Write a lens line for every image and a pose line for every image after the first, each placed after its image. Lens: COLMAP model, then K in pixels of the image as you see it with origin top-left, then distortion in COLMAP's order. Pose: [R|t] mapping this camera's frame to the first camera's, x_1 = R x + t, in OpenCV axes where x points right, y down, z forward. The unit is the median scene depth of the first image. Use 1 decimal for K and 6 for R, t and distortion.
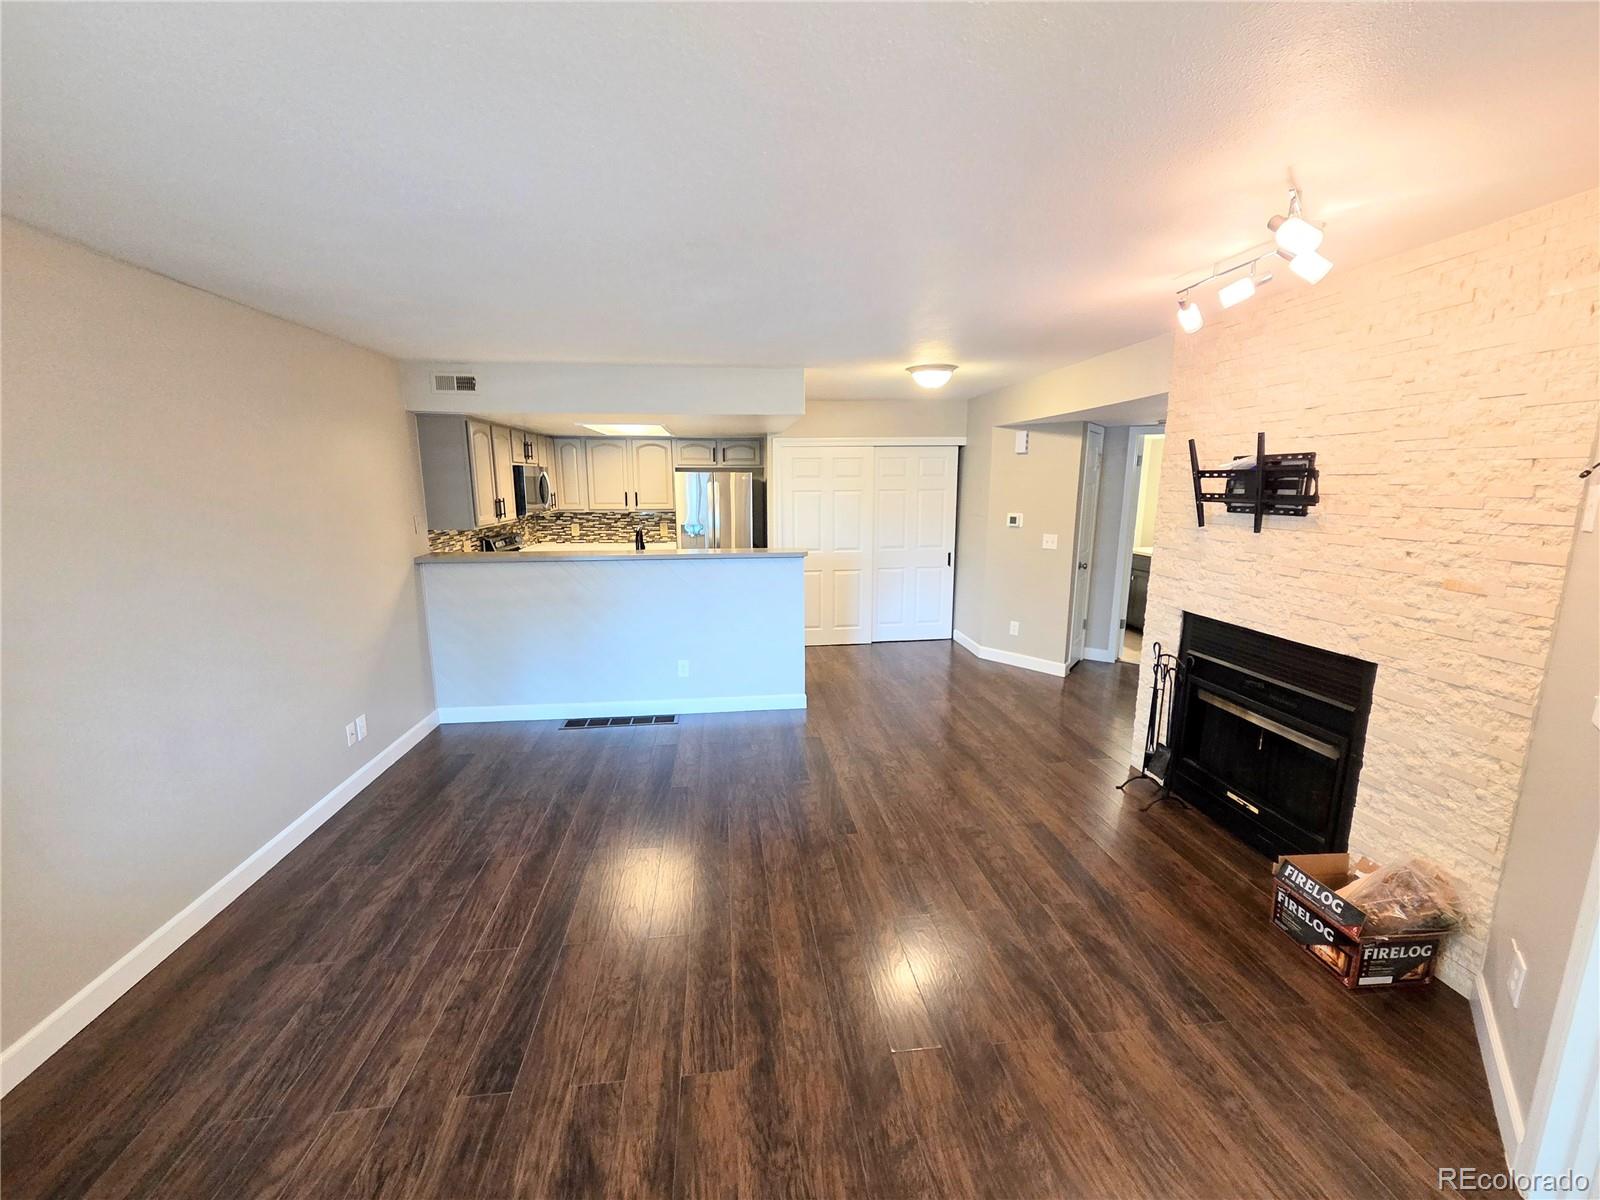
lens RADIAL K [[656.9, 0, 800.7], [0, 656.9, 606.2], [0, 0, 1]] dist [0.003748, 0.000316]
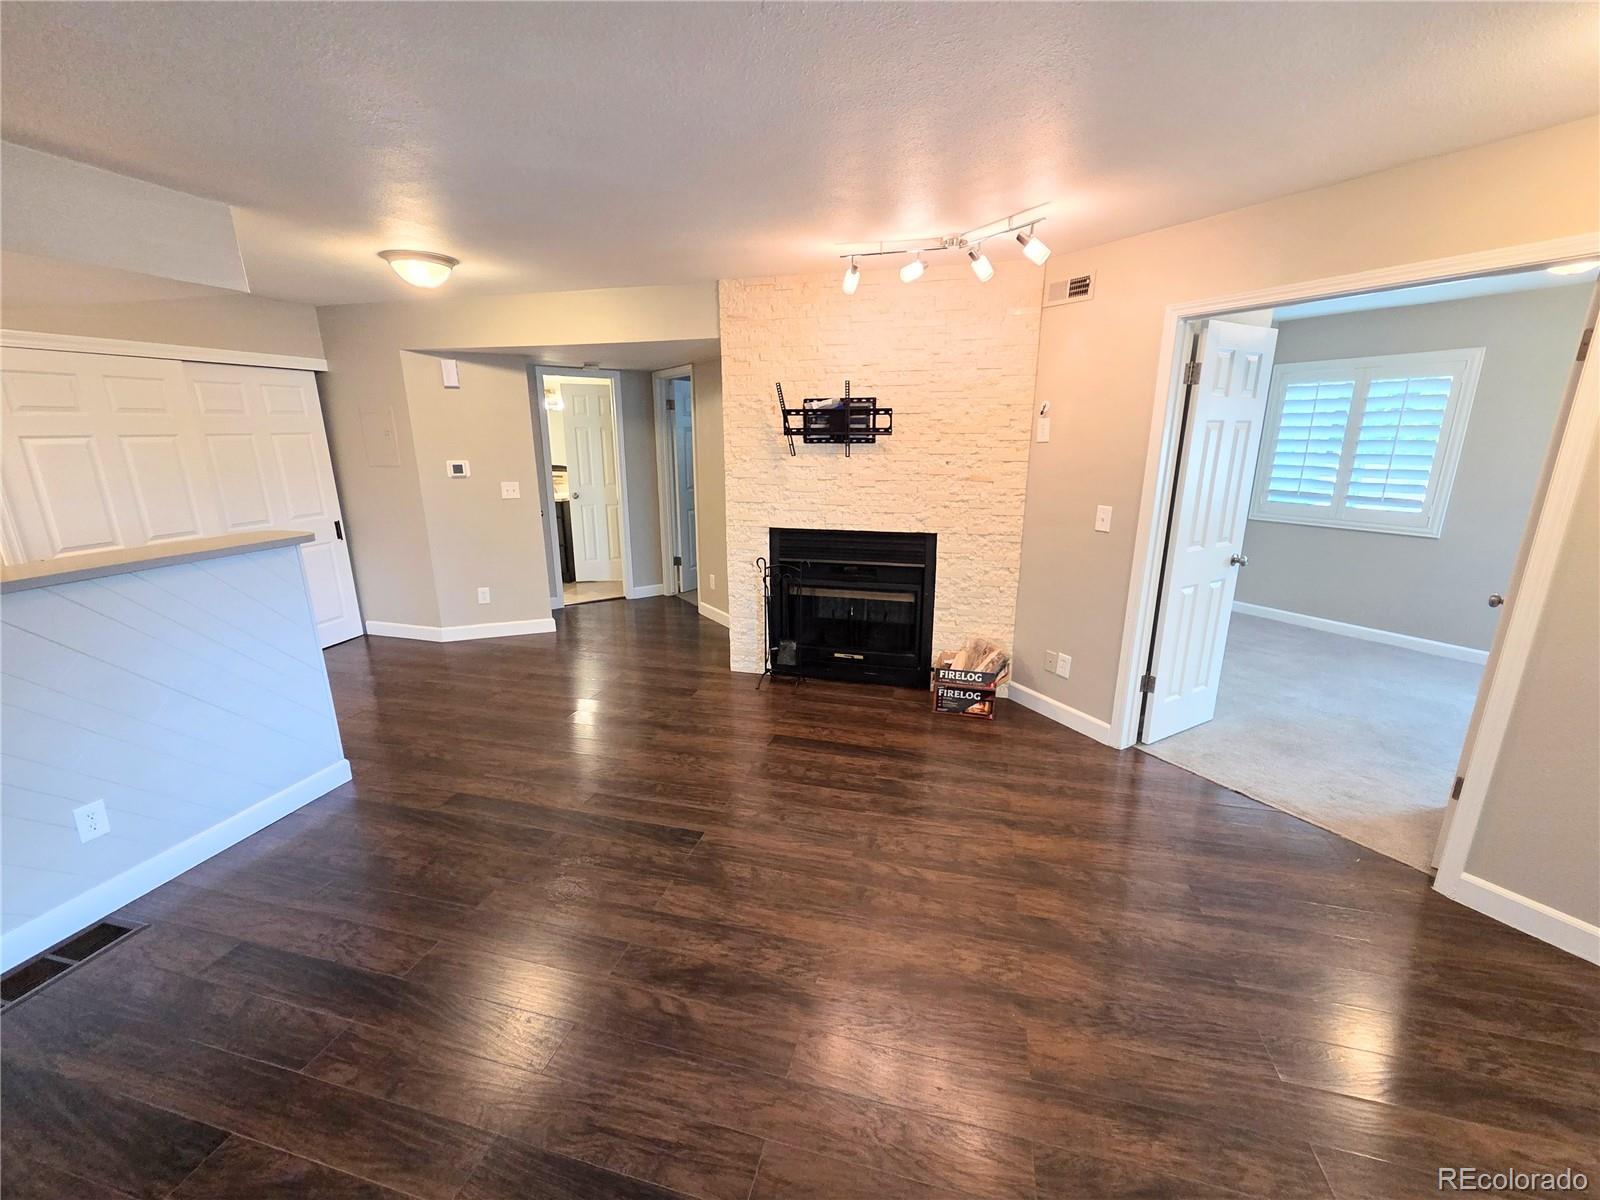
lens RADIAL K [[656.9, 0, 800.7], [0, 656.9, 606.2], [0, 0, 1]] dist [0.003748, 0.000316]
pose [[0.371981, -0.240473, 0.896551, -0.664380], [0.176420, 0.966571, 0.186057, -0.088832], [-0.911321, 0.088959, 0.401970, 0.611610]]
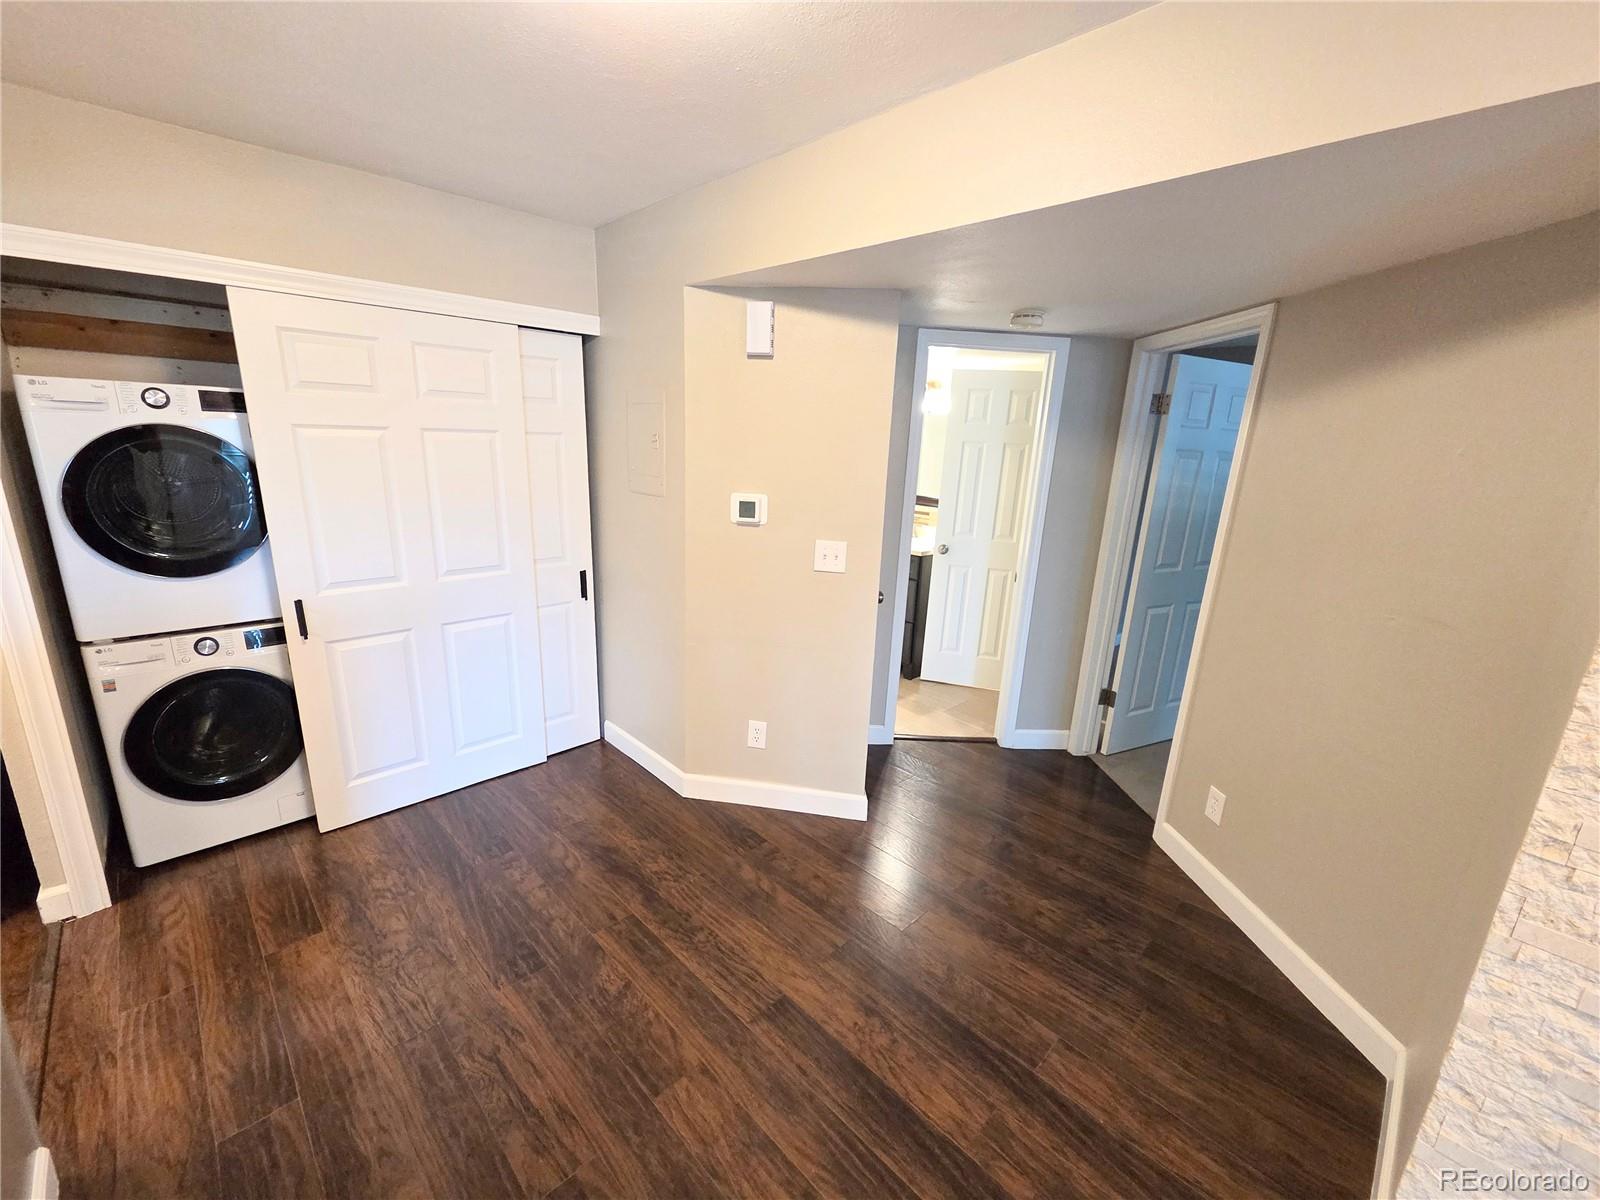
lens RADIAL K [[656.9, 0, 800.7], [0, 656.9, 606.2], [0, 0, 1]] dist [0.003748, 0.000316]
pose [[0.791774, -0.118504, 0.599209, 0.165132], [0.072008, 0.992268, 0.101090, -0.234243], [-0.606555, -0.036893, 0.794185, 1.343996]]
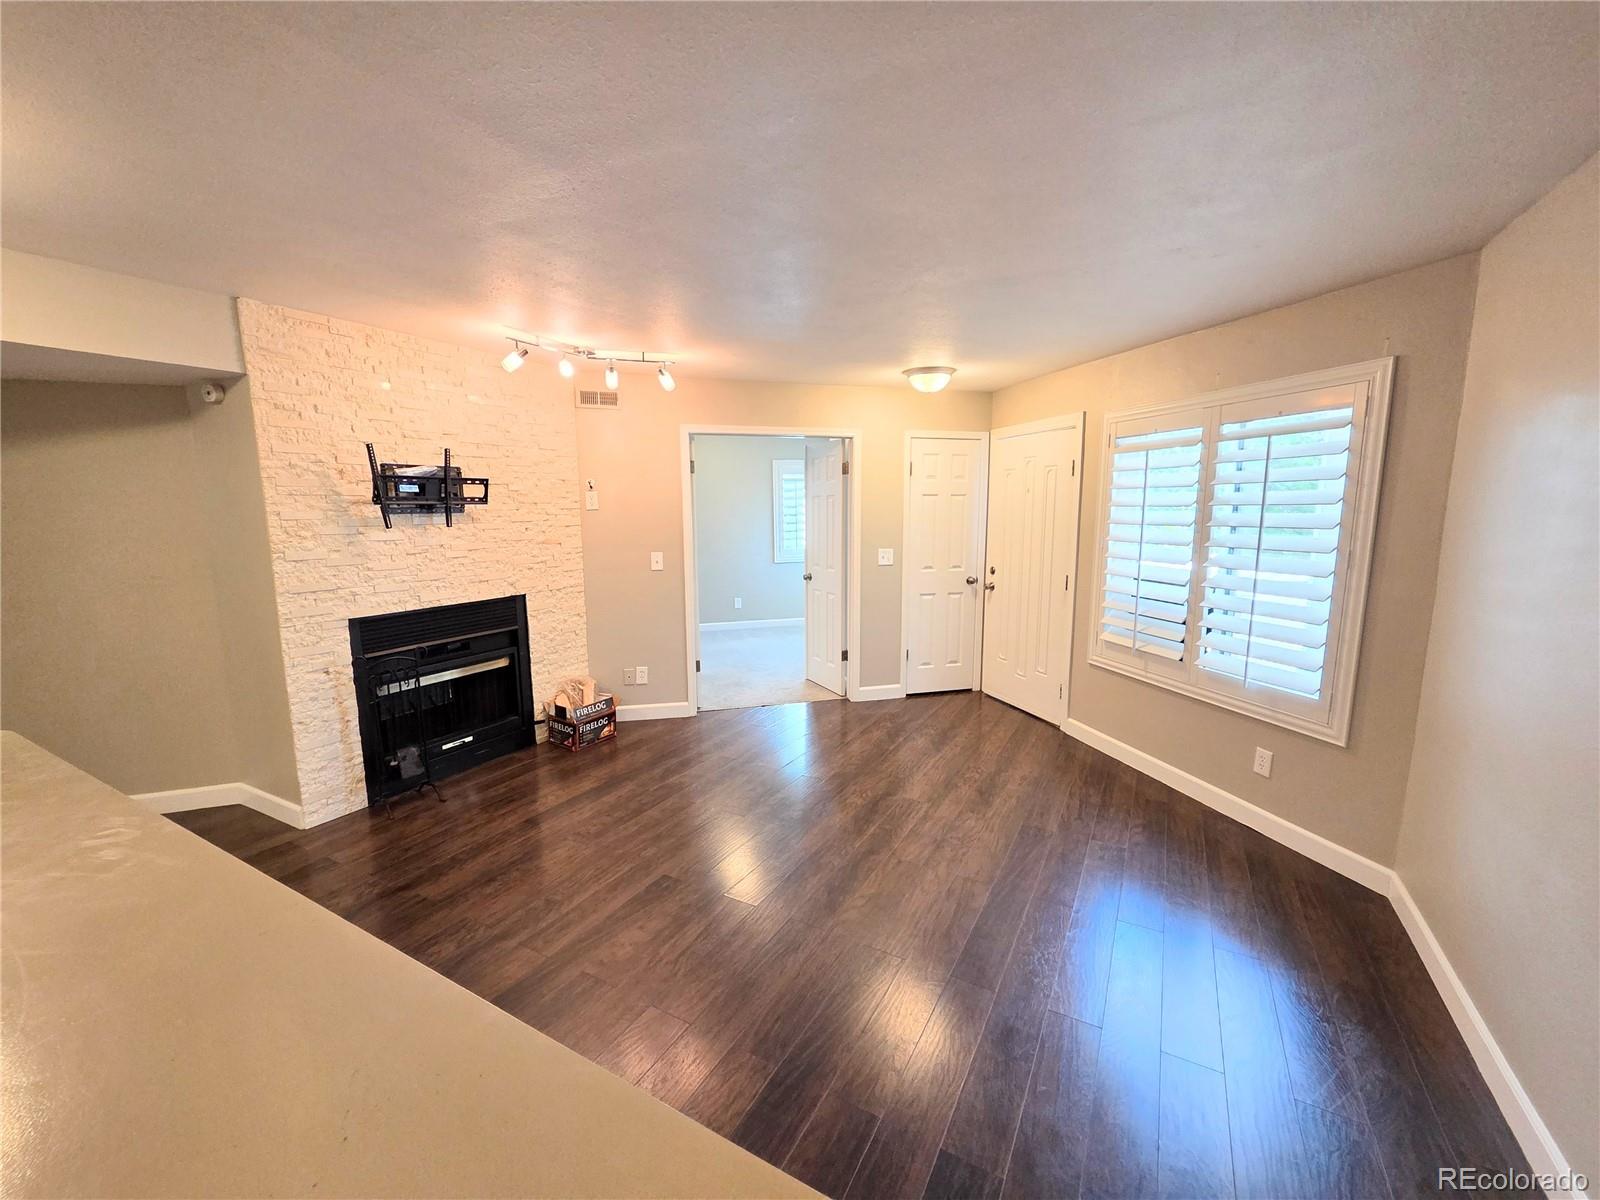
lens RADIAL K [[653.5, 0, 800.0], [0, 653.5, 600.0], [0, 0, 1]] dist [0.000033, 0.000149]
pose [[-0.806561, -0.081288, 0.585535, -0.644723], [0.114917, 0.950045, 0.290188, -0.283594], [-0.579873, 0.301342, -0.756928, 1.711843]]
